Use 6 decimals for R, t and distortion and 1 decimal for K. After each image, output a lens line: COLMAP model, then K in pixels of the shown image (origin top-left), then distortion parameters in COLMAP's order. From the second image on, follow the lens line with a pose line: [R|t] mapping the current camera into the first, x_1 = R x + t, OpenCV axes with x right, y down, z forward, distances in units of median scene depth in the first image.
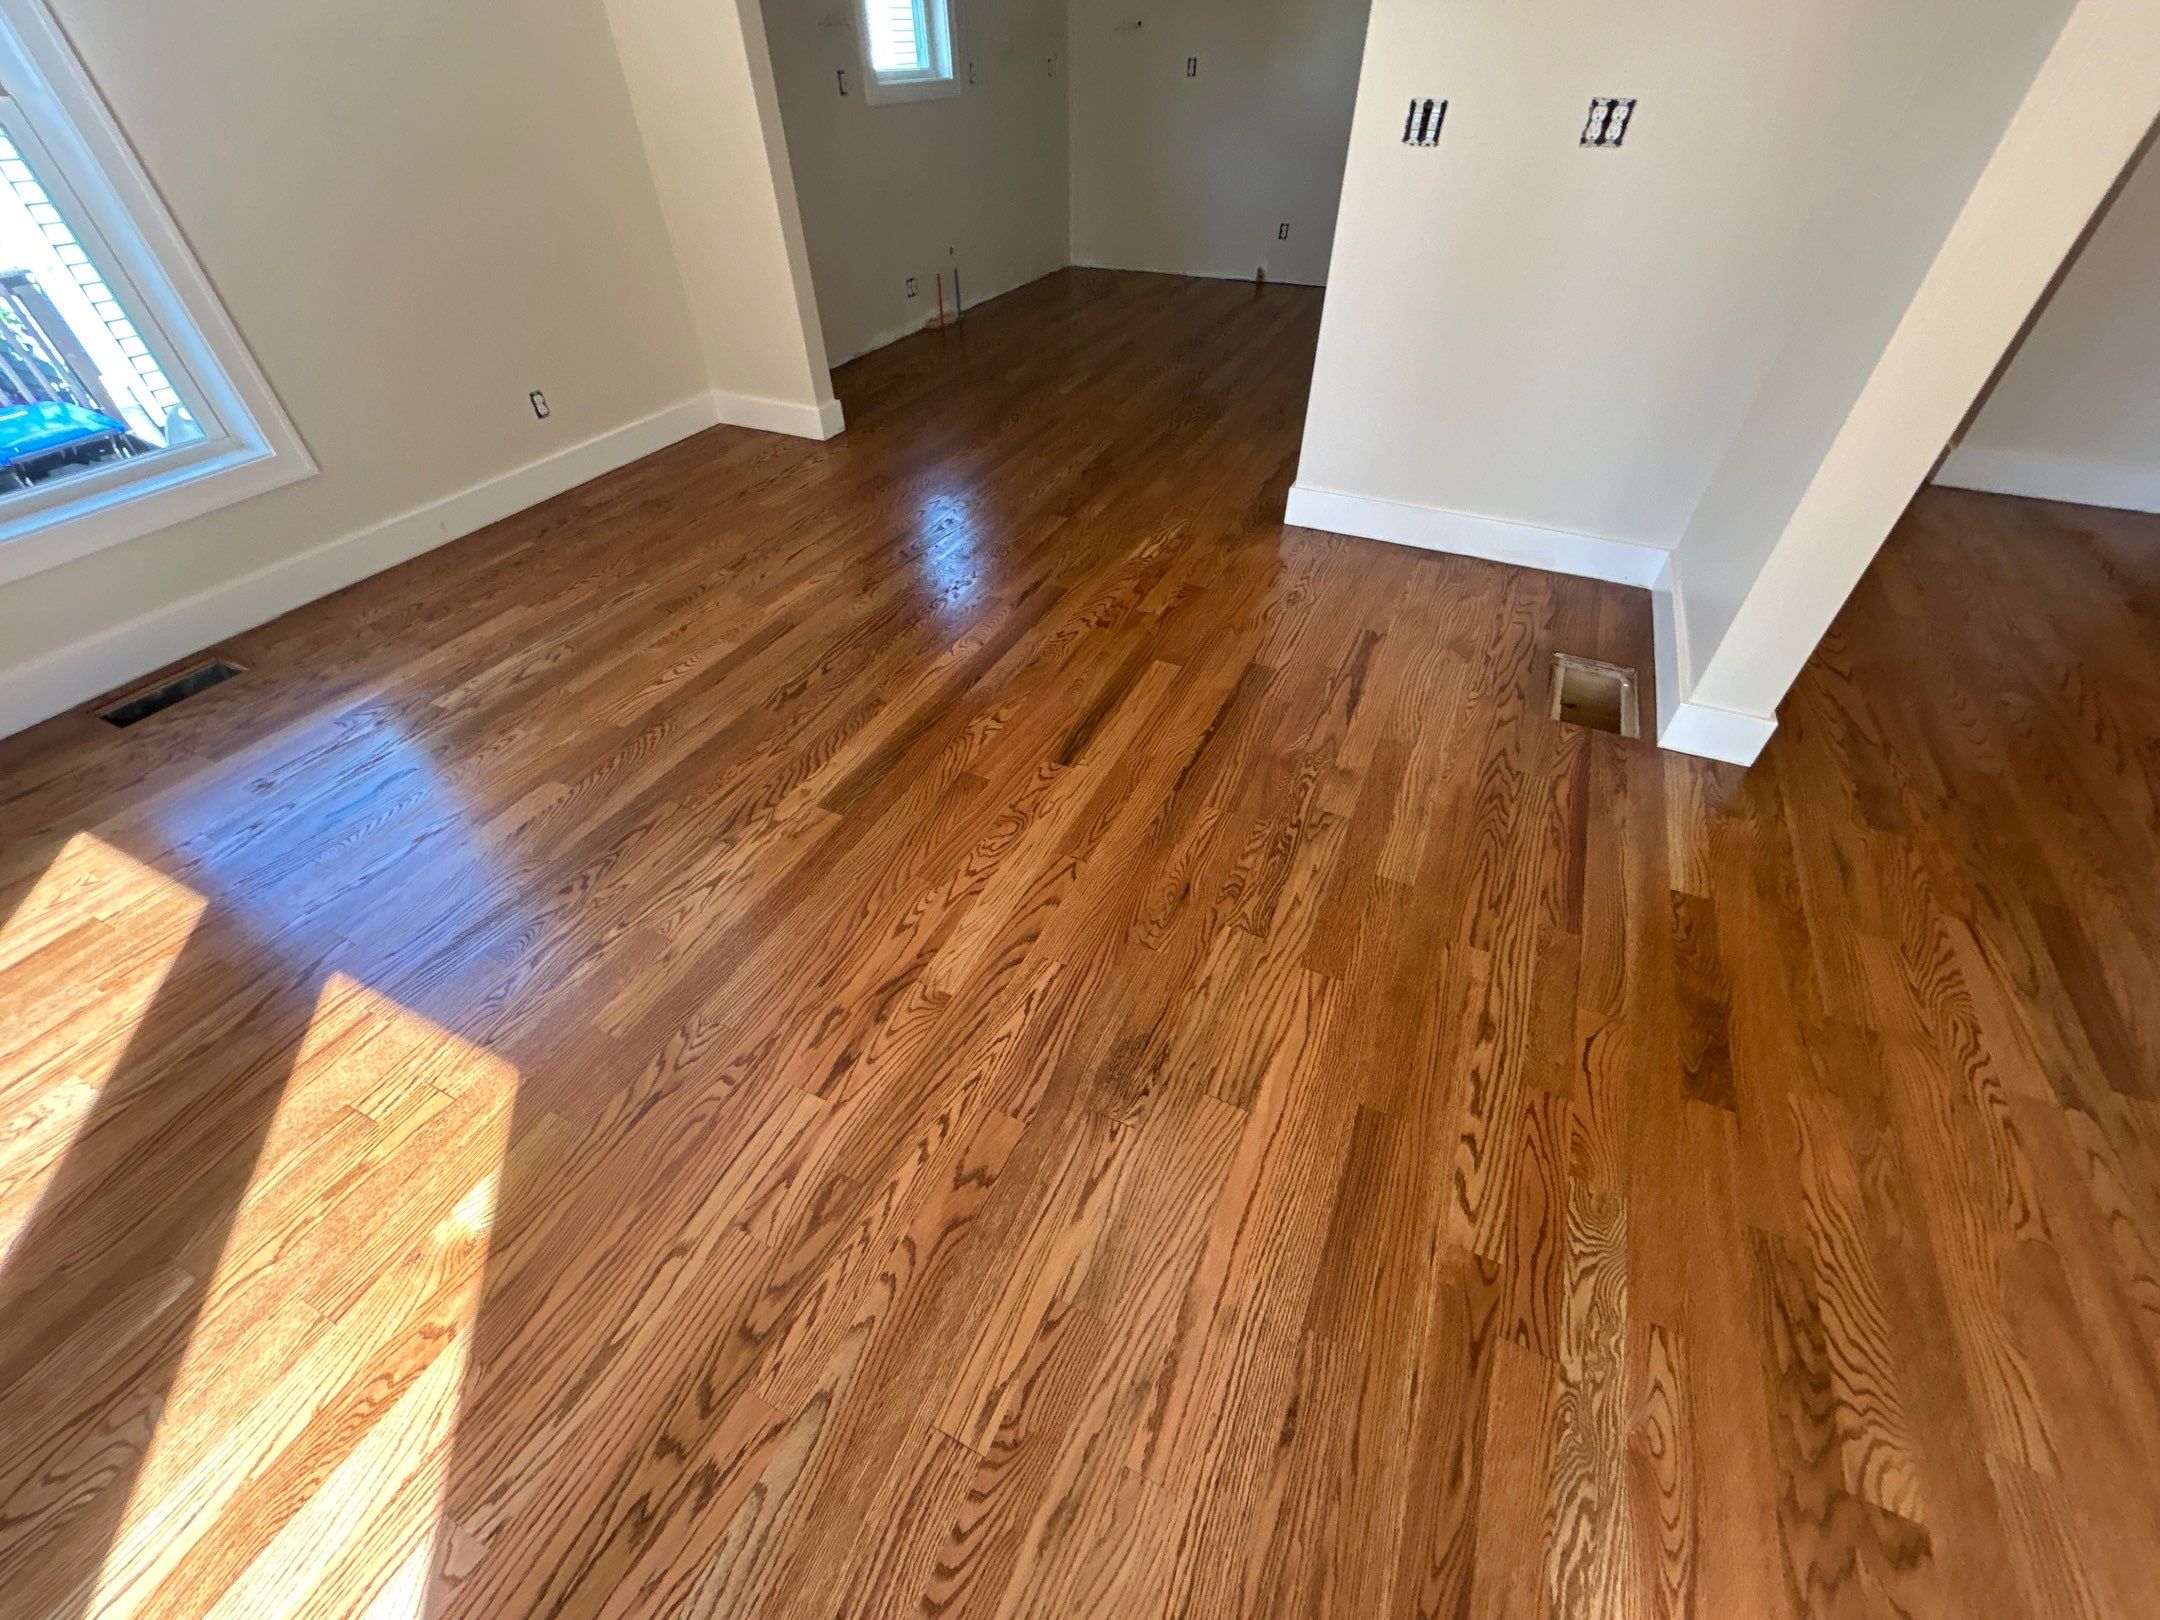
lens RADIAL K [[869.4, 0, 1070.5], [0, 869.4, 819.8], [0, 0, 1]] dist [-0.002707, 0.000814]
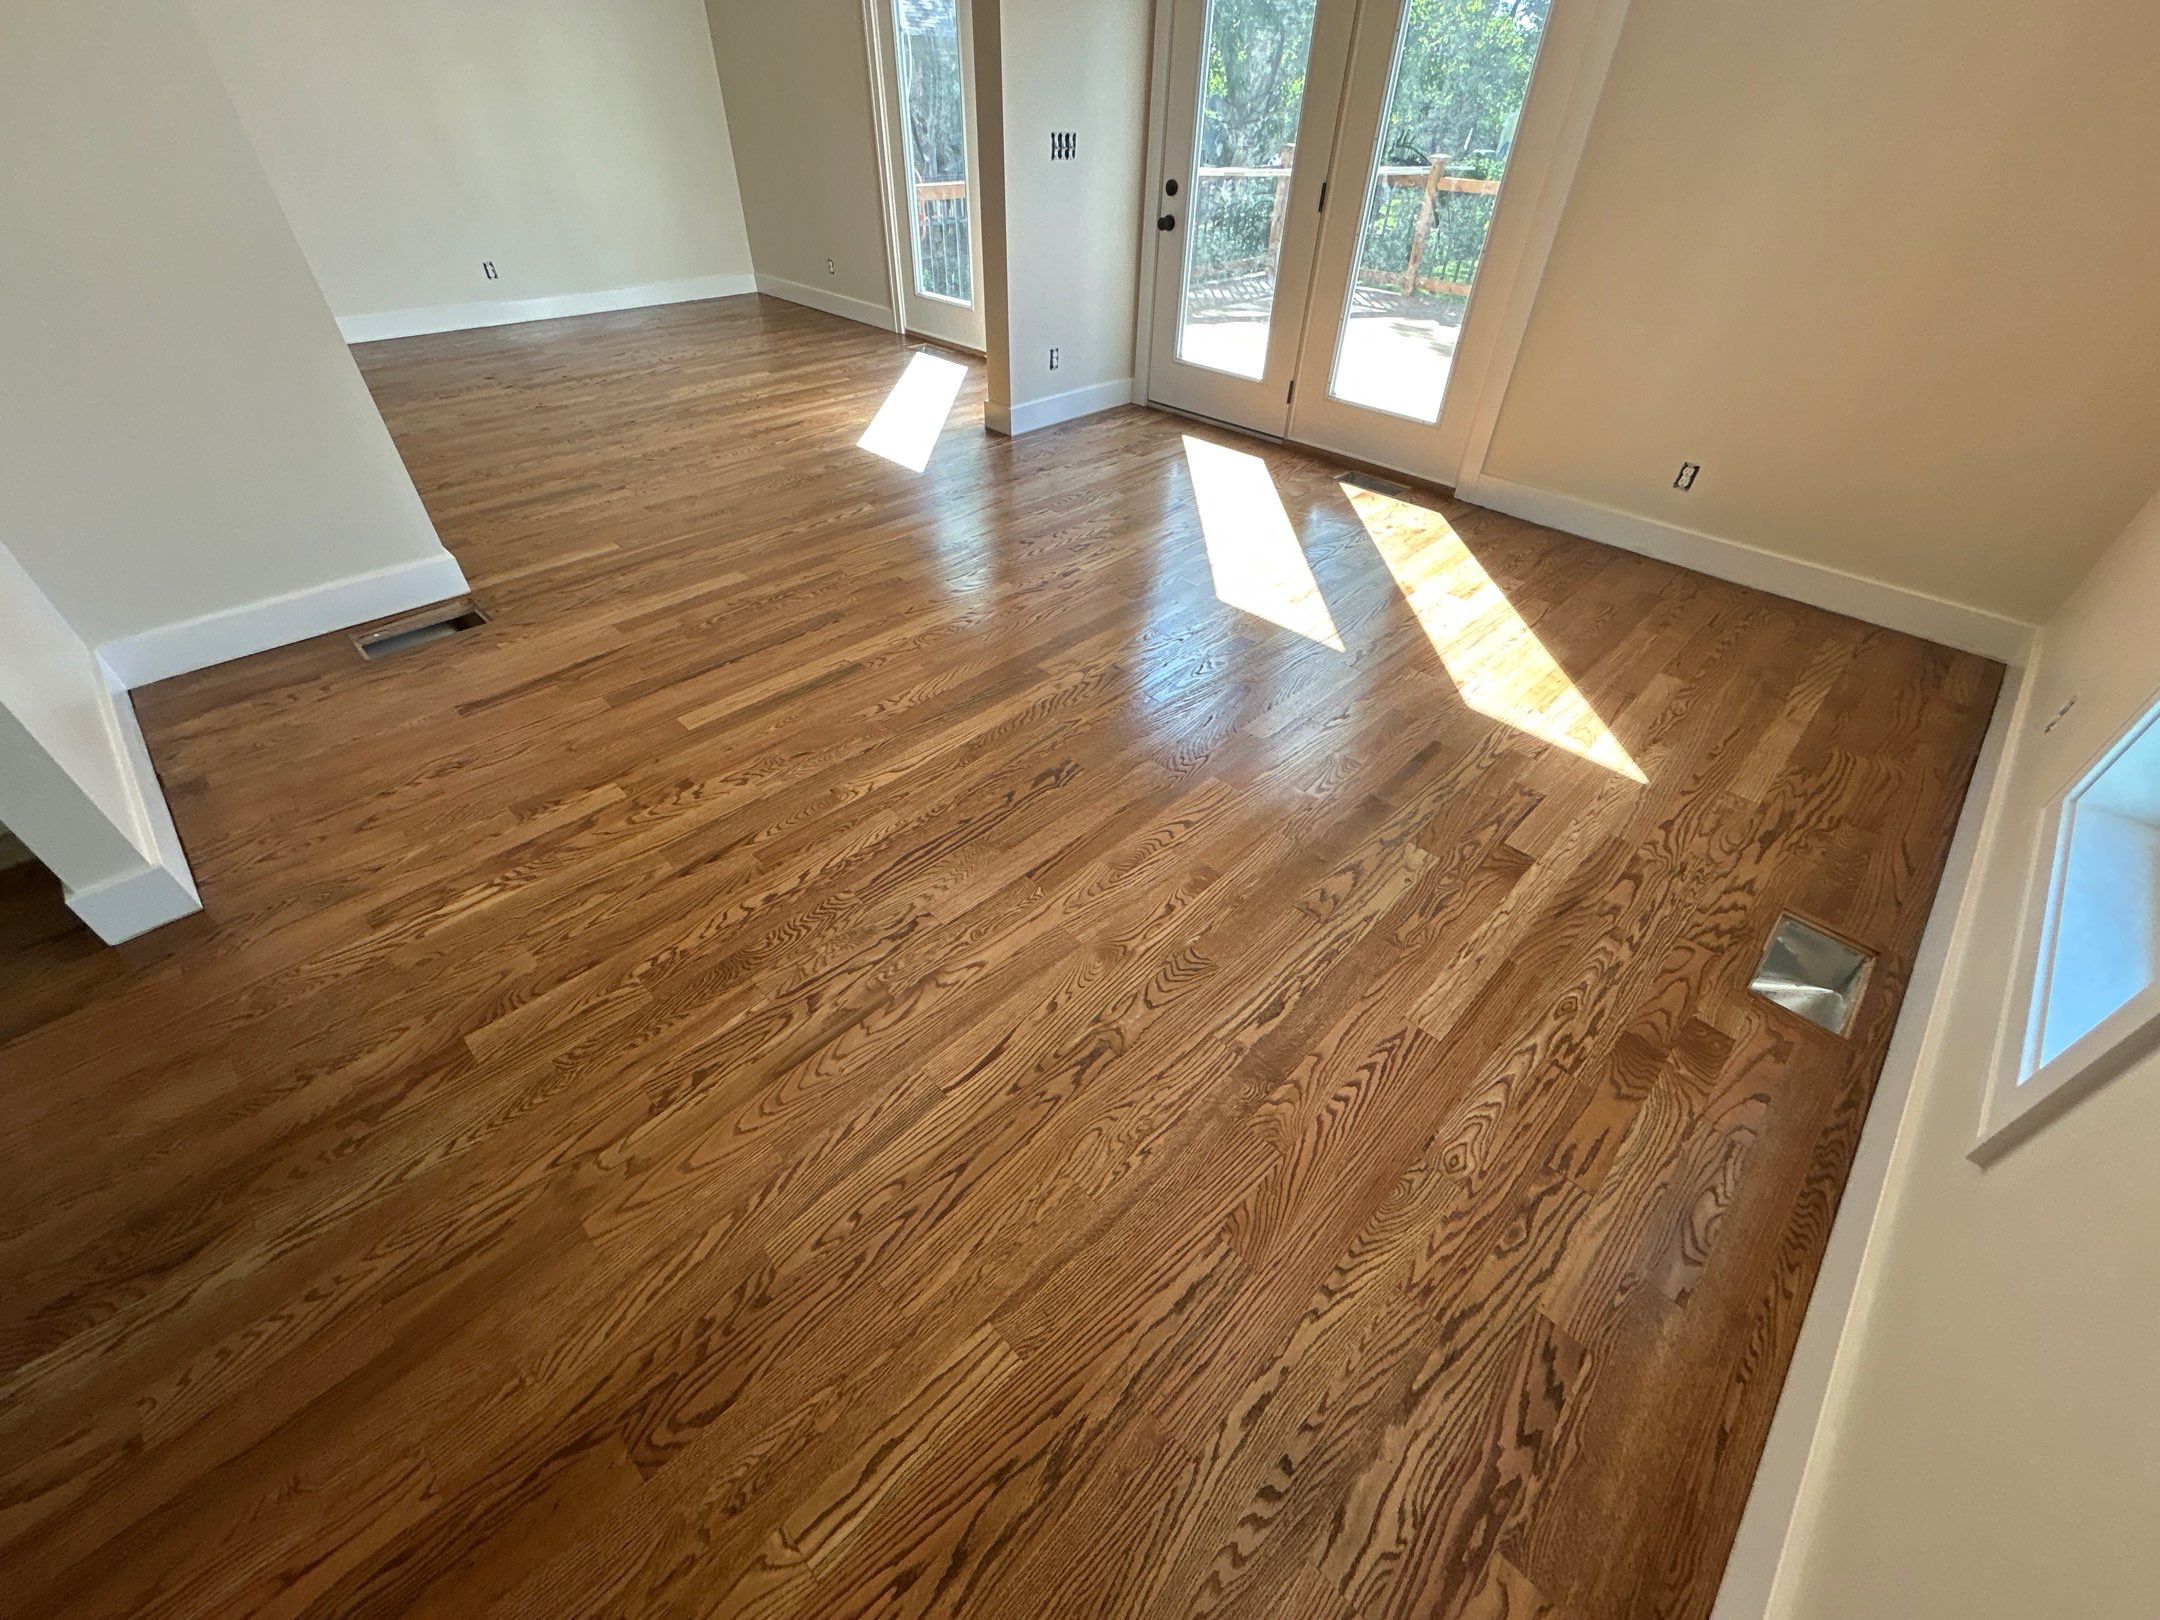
lens RADIAL K [[869.4, 0, 1077.2], [0, 869.4, 807.1], [0, 0, 1]] dist [-0.002707, 0.000814]
pose [[-0.945776, -0.220621, 0.238399, -0.691009], [0.205849, 0.160642, 0.965308, -1.254127], [-0.251264, 0.962040, -0.106516, 1.330483]]
